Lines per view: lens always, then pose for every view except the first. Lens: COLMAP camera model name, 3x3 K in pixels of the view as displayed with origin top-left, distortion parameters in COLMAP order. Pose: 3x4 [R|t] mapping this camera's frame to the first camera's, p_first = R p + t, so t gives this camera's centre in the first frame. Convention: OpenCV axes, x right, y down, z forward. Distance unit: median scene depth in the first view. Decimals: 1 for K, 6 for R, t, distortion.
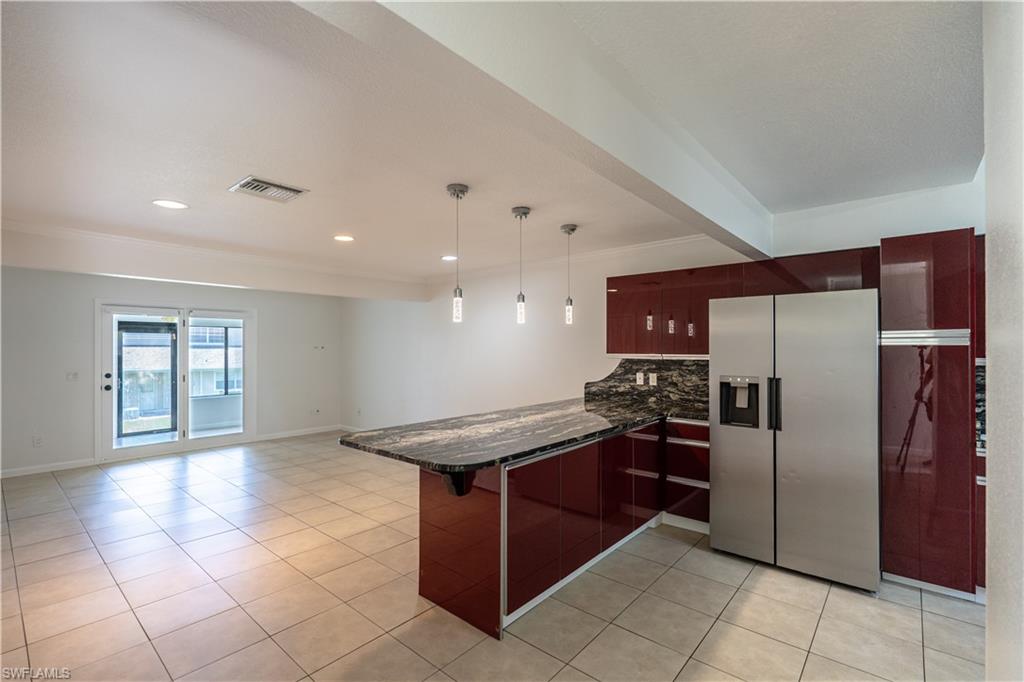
lens RADIAL K [[451.6, 0, 506.0], [0, 451.6, 350.4], [0, 0, 1]] dist [-0.002965, -0.000365]
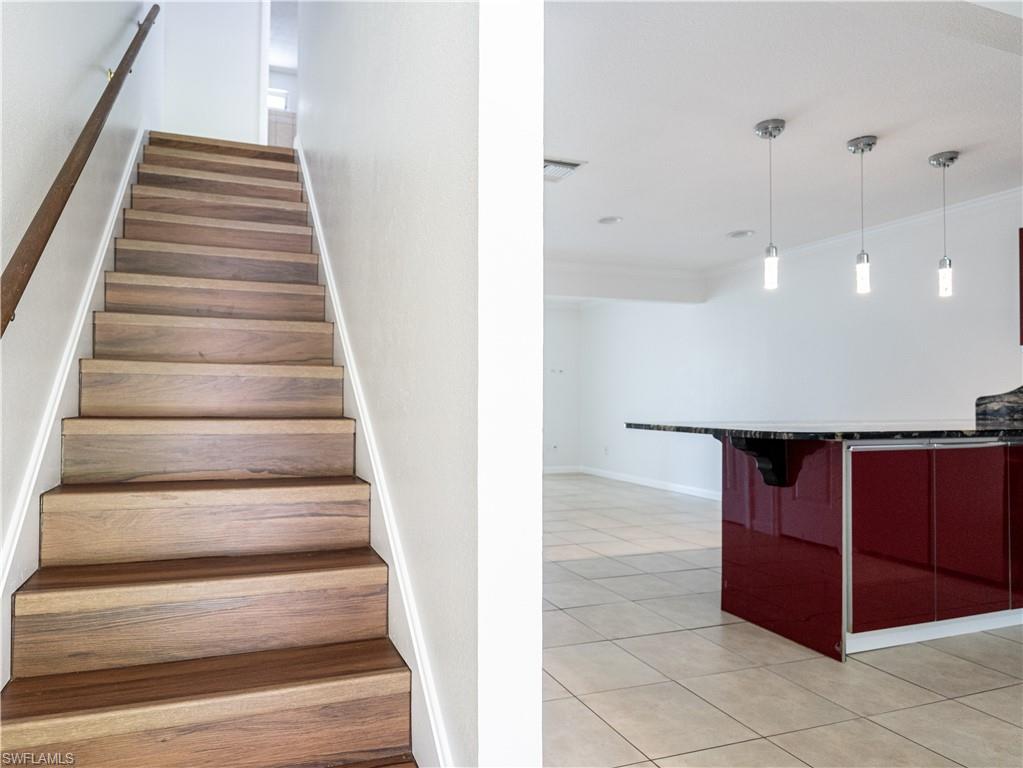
lens RADIAL K [[621.4, 0, 440.8], [0, 621.4, 374.3], [0, 0, 1]] dist [-0.003030, 0.002681]
pose [[0.859546, 0.000554, -0.511058, -0.039389], [-0.022380, 0.999081, -0.036557, 0.119923], [0.510568, 0.042860, 0.858769, -0.205157]]
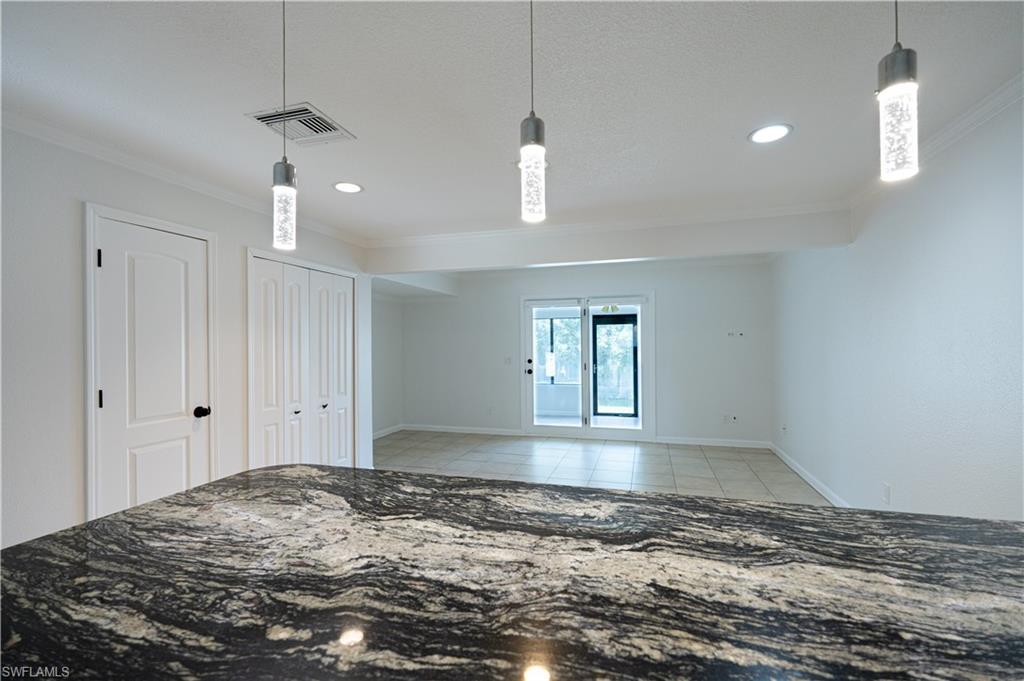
lens RADIAL K [[451.6, 0, 509.2], [0, 451.6, 339.3], [0, 0, 1]] dist [-0.002965, -0.000365]
pose [[0.411858, -0.007414, -0.911218, 0.249884], [0.001083, 0.999970, -0.007646, 0.013455], [0.911247, 0.002162, 0.411854, 0.759168]]
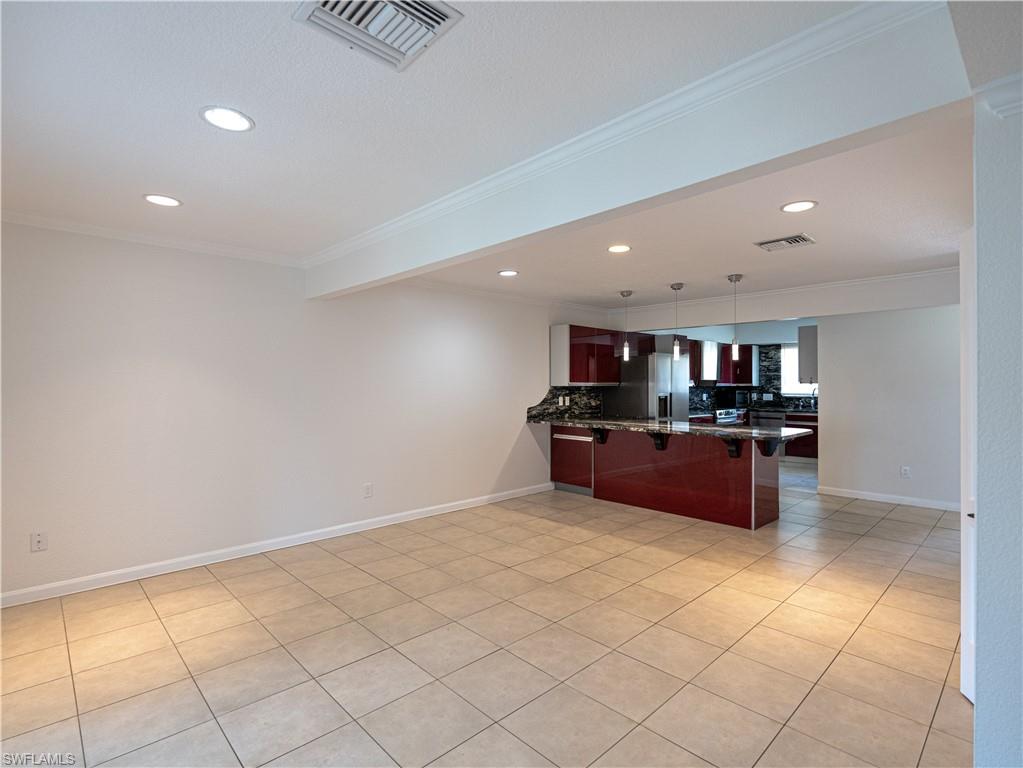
lens RADIAL K [[501.5, 0, 508.5], [0, 501.5, 383.9], [0, 0, 1]] dist [0.005460, -0.003568]
pose [[0.105673, 0.003030, 0.994396, -1.514264], [0.005442, 0.999979, -0.003626, 0.018928], [-0.994386, 0.005795, 0.105655, 1.236322]]
